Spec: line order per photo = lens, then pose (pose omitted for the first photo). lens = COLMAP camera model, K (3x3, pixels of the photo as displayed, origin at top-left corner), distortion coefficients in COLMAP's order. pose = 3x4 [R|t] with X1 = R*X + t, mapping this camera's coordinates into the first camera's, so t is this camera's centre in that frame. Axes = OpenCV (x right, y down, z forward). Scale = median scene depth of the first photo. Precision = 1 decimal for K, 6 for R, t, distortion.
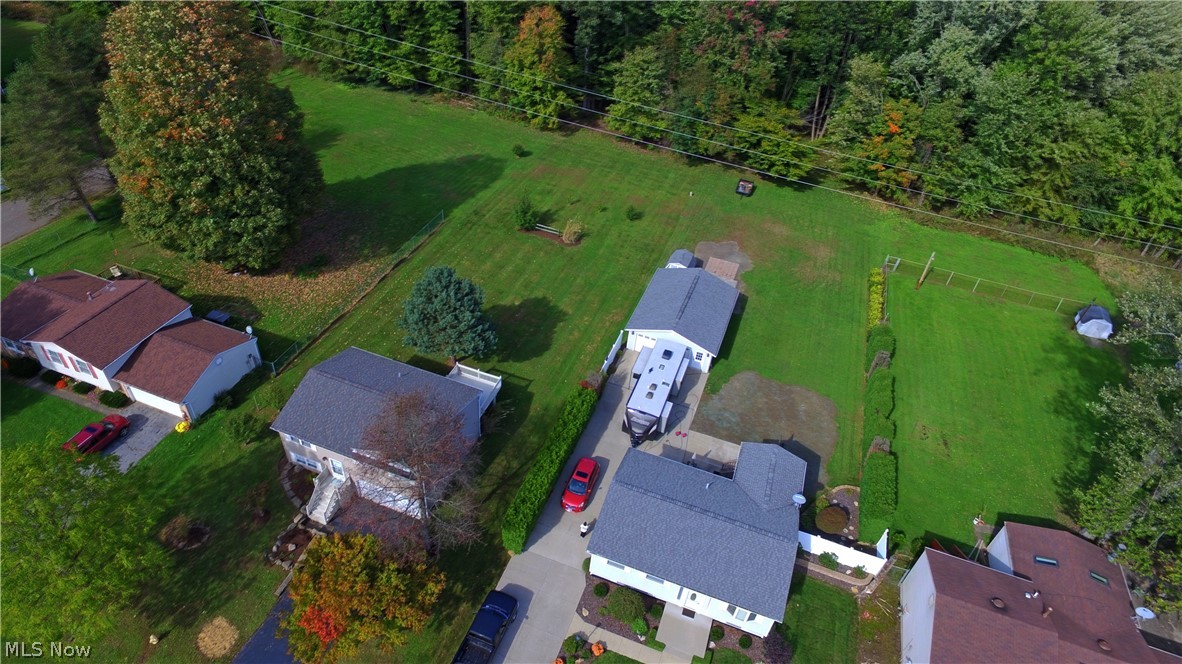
lens RADIAL K [[691.2, 0, 591.0], [0, 691.2, 332.0], [0, 0, 1]] dist [0.004672, 0.001690]
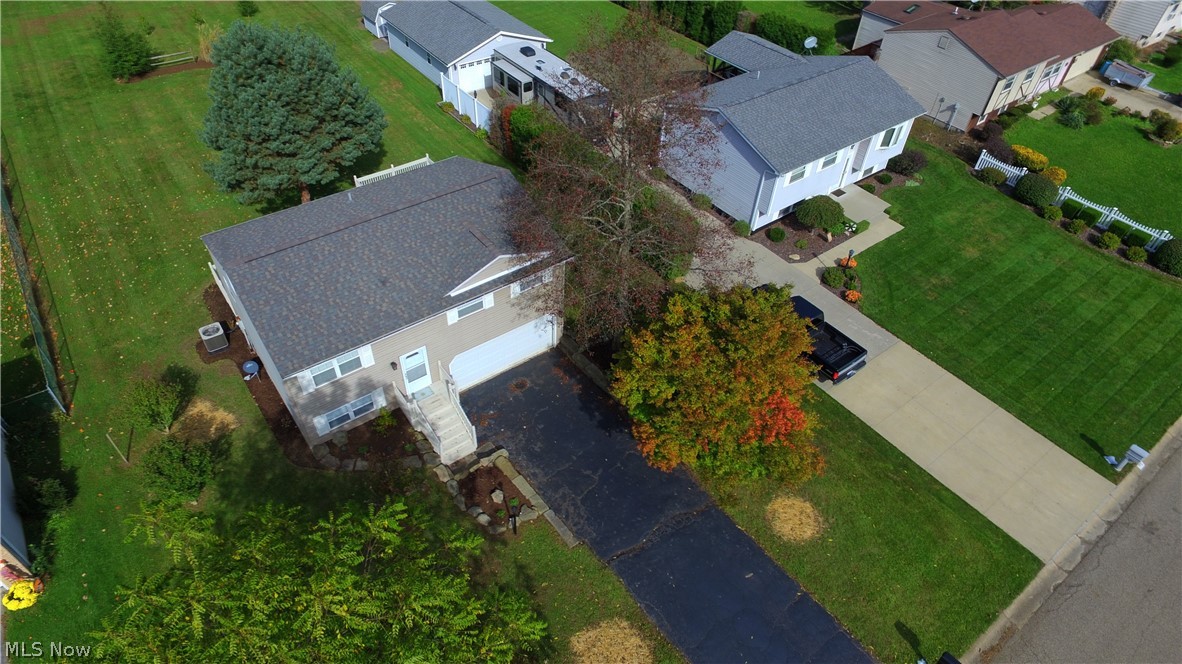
lens RADIAL K [[691.2, 0, 591.0], [0, 691.2, 332.0], [0, 0, 1]] dist [0.004672, 0.001690]
pose [[0.541340, -0.623511, 0.564079, -0.627061], [0.552436, 0.769510, 0.320419, 0.085265], [-0.633849, 0.138162, 0.761017, 0.545344]]
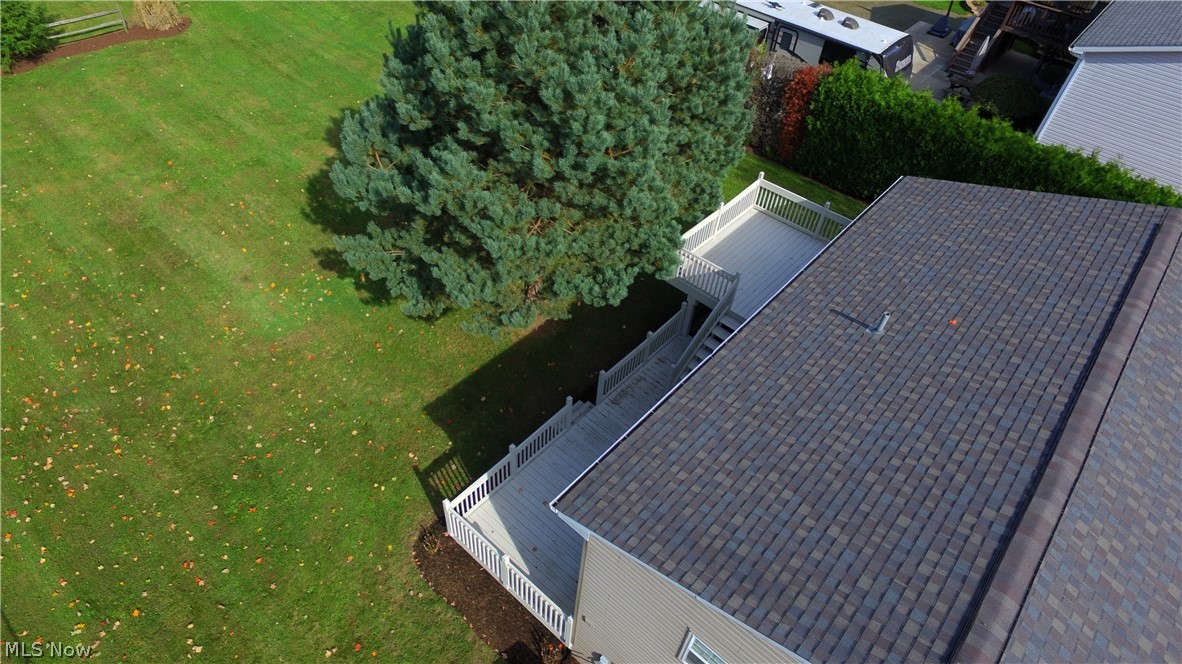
lens RADIAL K [[691.2, 0, 591.0], [0, 691.2, 332.0], [0, 0, 1]] dist [0.004672, 0.001690]
pose [[0.361988, -0.705470, 0.609324, -0.501544], [0.577107, 0.682927, 0.447838, -0.093464], [-0.732060, 0.189533, 0.654343, 1.062390]]
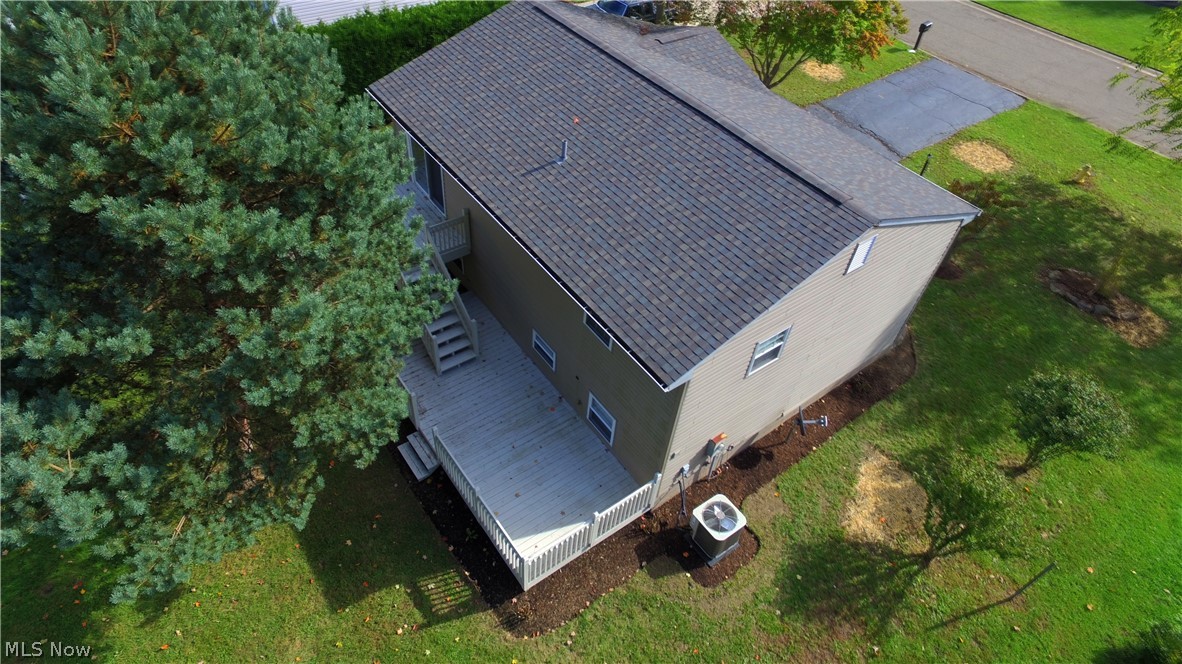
lens RADIAL K [[691.2, 0, 591.0], [0, 691.2, 332.0], [0, 0, 1]] dist [0.004672, 0.001690]
pose [[-0.822438, -0.491472, 0.286444, -0.420609], [0.253669, 0.133849, 0.957986, -0.314875], [-0.509164, 0.860546, 0.014589, 1.320660]]
